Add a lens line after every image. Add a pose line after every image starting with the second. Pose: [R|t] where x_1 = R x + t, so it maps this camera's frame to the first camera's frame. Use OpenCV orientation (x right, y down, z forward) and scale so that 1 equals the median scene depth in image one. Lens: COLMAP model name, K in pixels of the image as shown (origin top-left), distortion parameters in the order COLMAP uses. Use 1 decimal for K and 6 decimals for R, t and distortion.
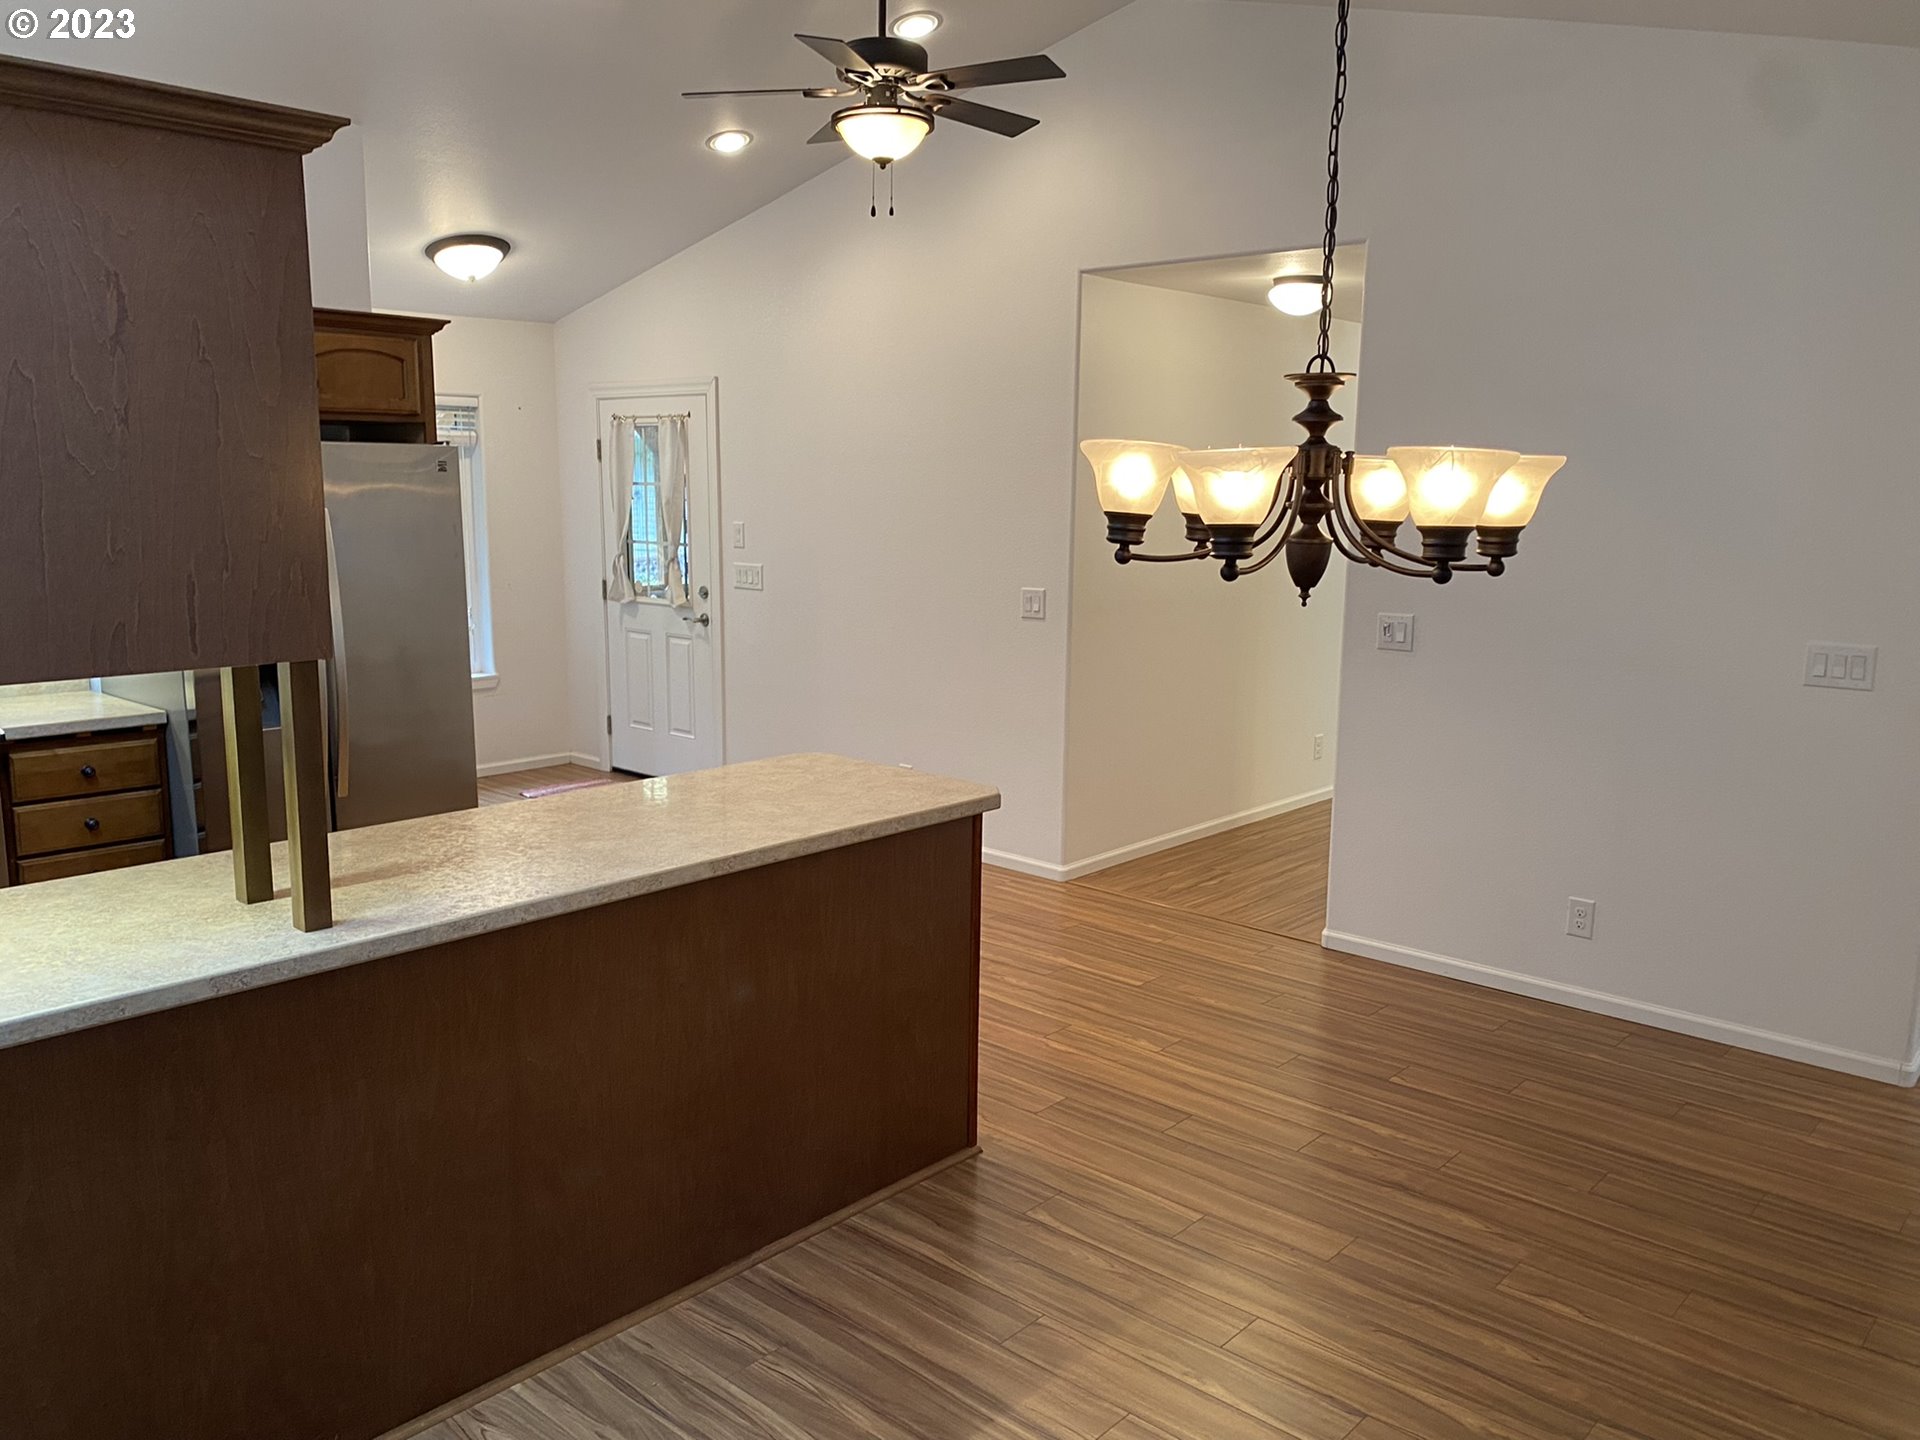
lens RADIAL K [[1445.8, 0, 953.0], [0, 1445.8, 731.5], [0, 0, 1]] dist [0.109069, -0.222857]
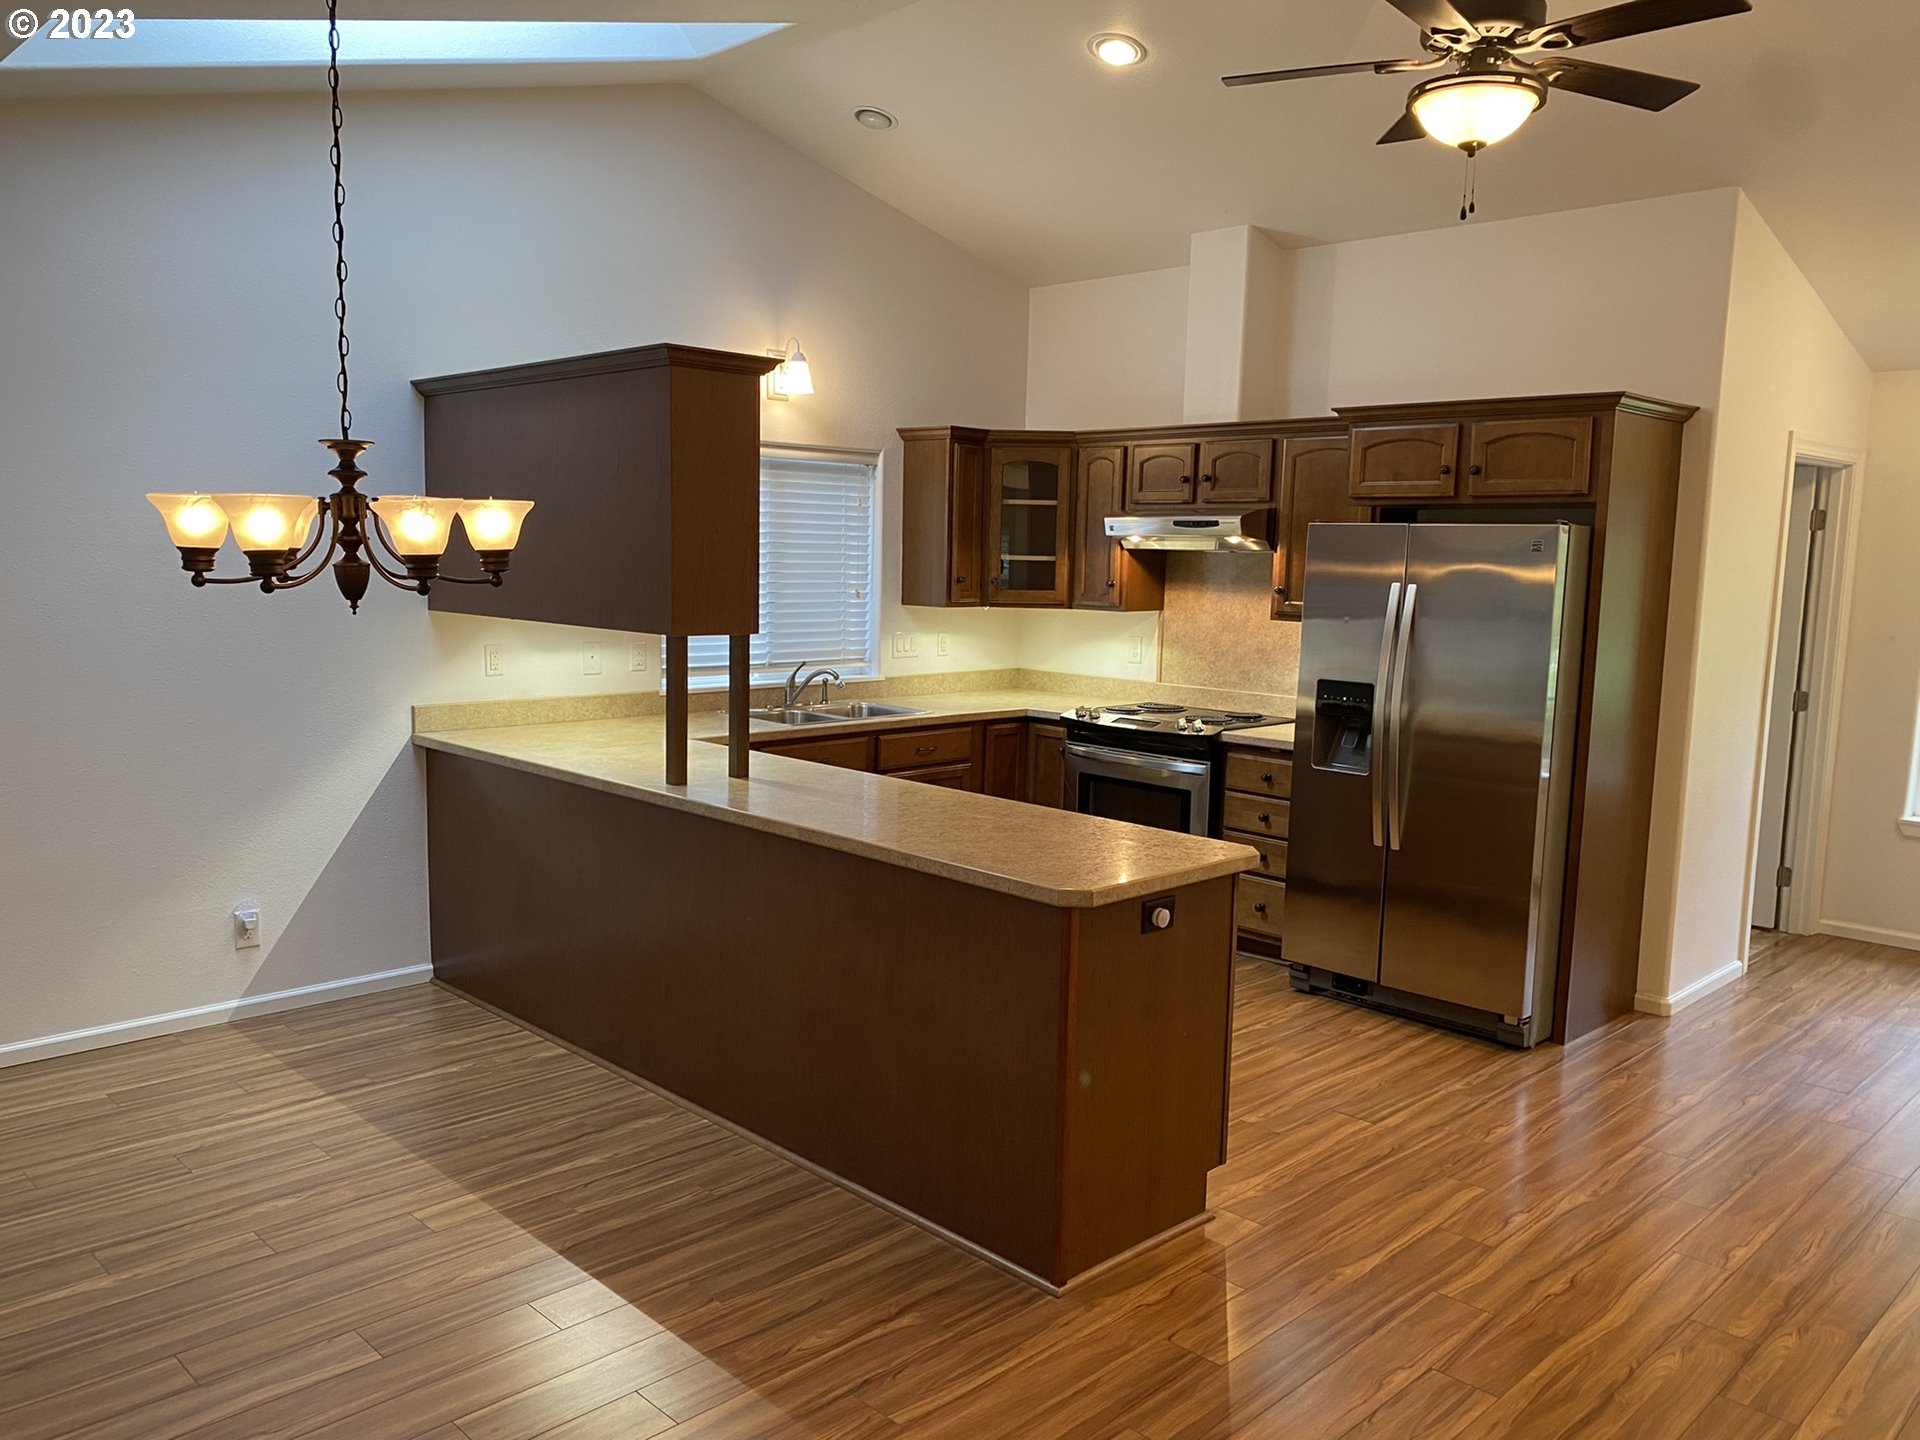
lens RADIAL K [[1467.6, 0, 934.5], [0, 1467.6, 724.5], [0, 0, 1]] dist [0.089335, -0.097518]
pose [[-0.062736, 0.108351, -0.992131, 1.551817], [-0.194893, 0.973621, 0.118653, -0.249783], [0.978816, 0.200803, -0.039964, 1.584061]]
